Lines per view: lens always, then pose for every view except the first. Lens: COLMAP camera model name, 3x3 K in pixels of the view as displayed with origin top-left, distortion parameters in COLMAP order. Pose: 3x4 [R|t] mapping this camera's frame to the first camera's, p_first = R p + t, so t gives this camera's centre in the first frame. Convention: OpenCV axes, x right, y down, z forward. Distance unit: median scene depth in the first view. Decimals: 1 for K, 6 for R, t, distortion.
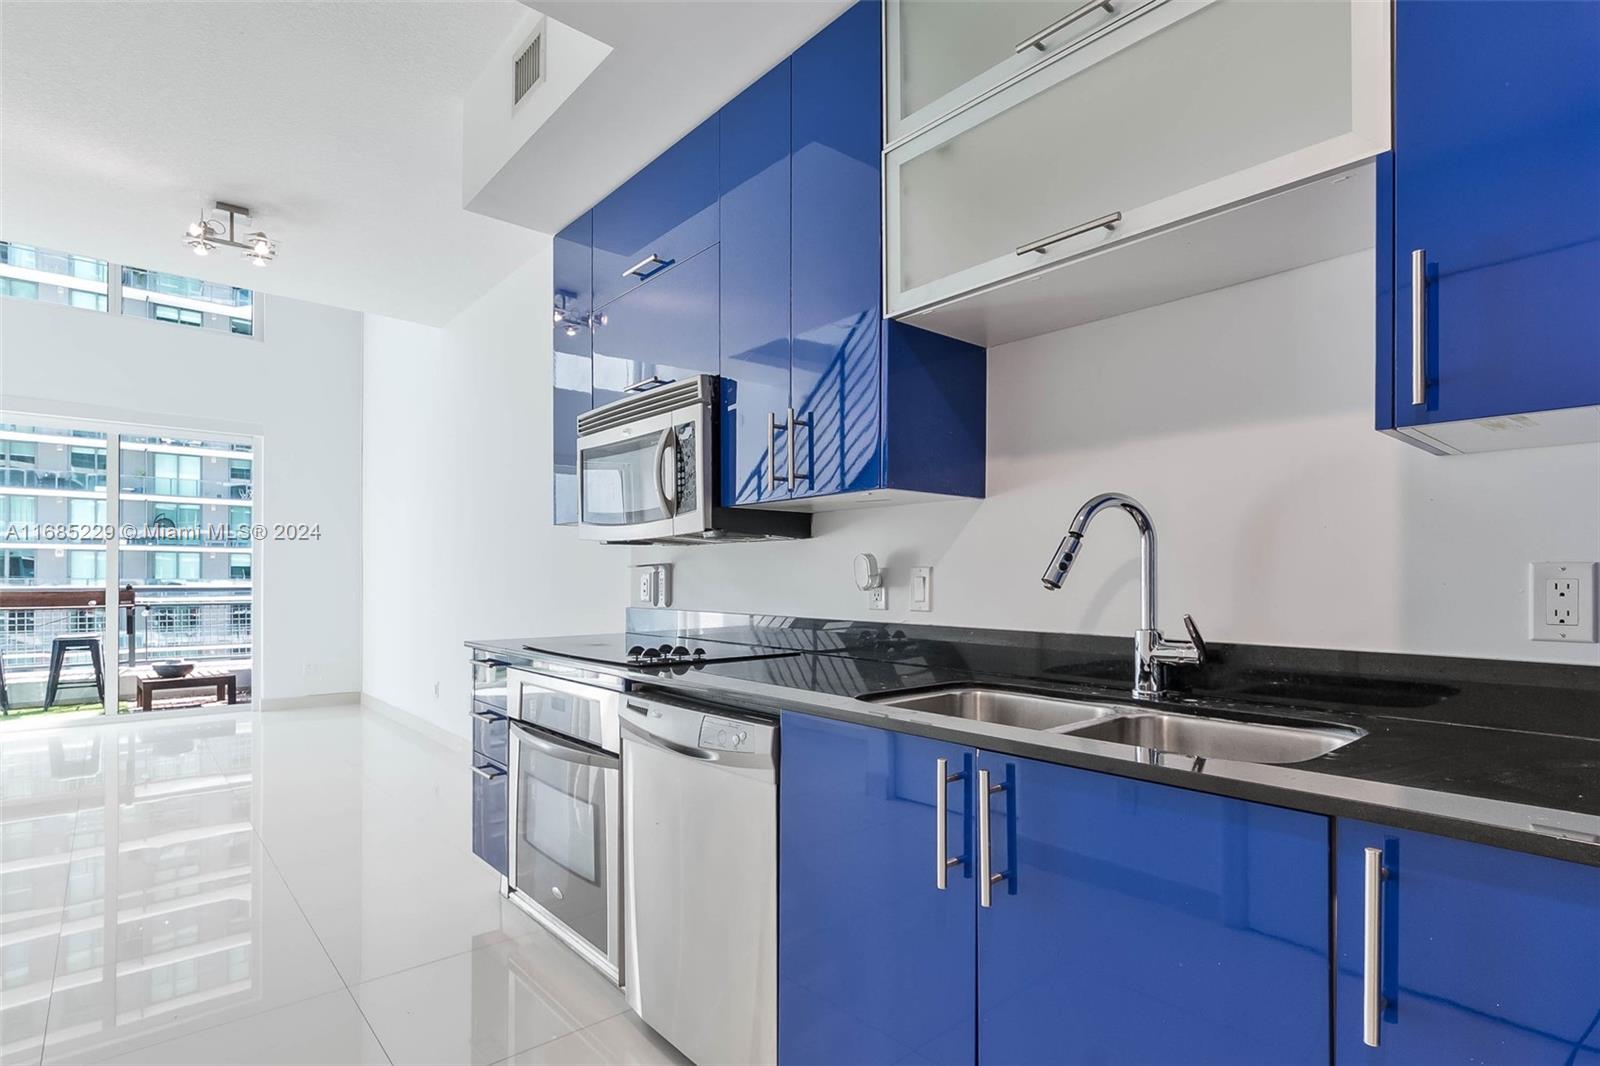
lens RADIAL K [[799.0, 0, 796.9], [0, 799.0, 578.3], [0, 0, 1]] dist [0.003184, 0.000523]
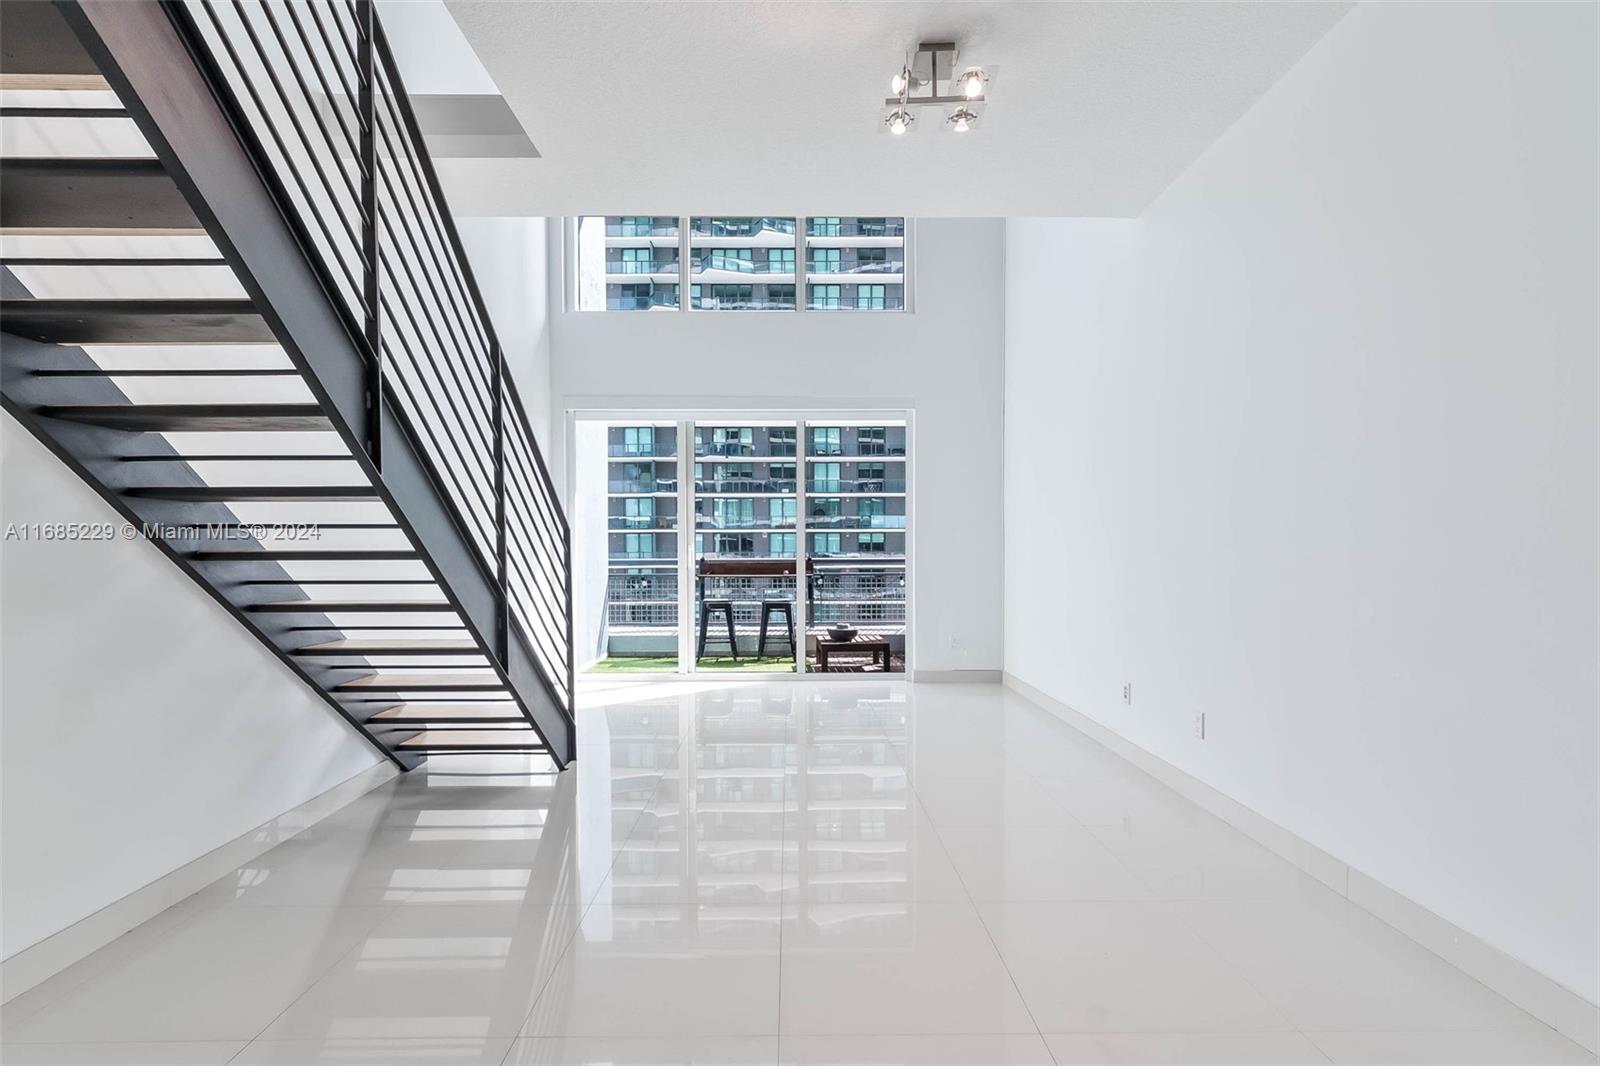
lens RADIAL K [[704.4, 0, 791.8], [0, 704.4, 558.8], [0, 0, 1]] dist [-0.001142, -0.000315]
pose [[0.761250, 0.000785, -0.648458, -0.200497], [0.006954, 0.999932, 0.009374, 0.001566], [0.648421, -0.011645, 0.761193, 0.215156]]
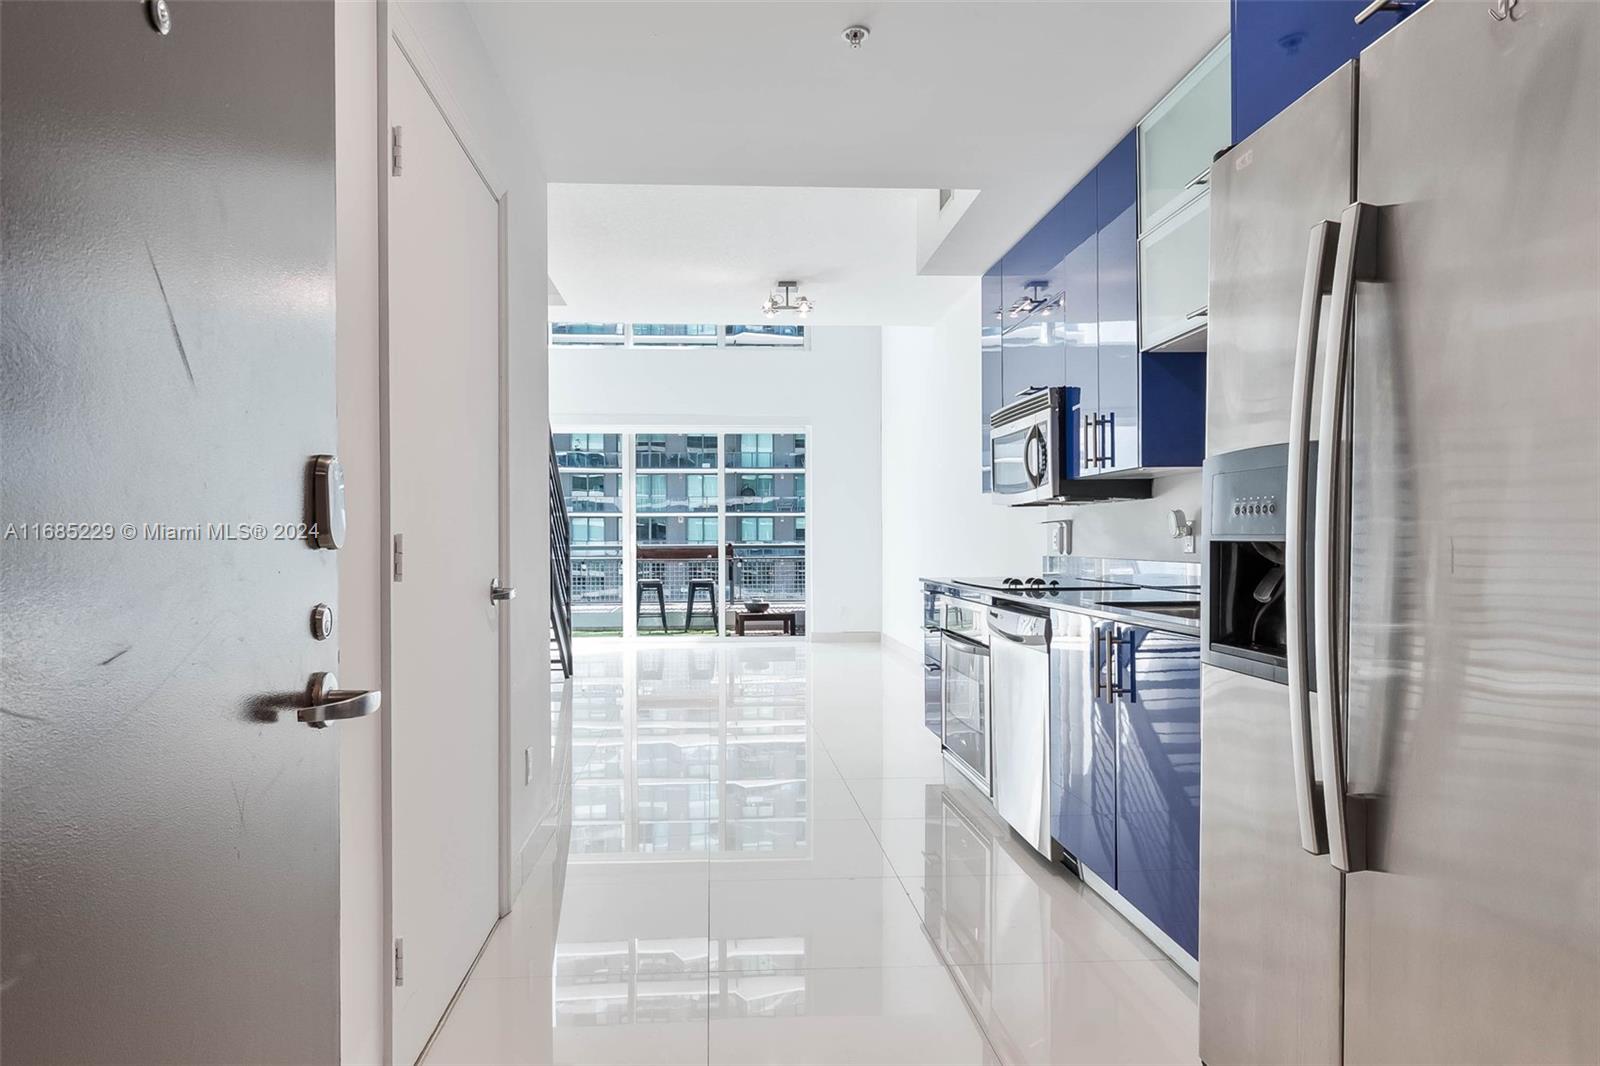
lens RADIAL K [[914.1, 0, 775.4], [0, 914.1, 559.7], [0, 0, 1]] dist [-0.002930, -0.000860]
pose [[0.802956, 0.006906, -0.595998, 0.146797], [0.007048, 0.999753, 0.021081, 0.004491], [0.595997, -0.021128, 0.802709, -0.193636]]
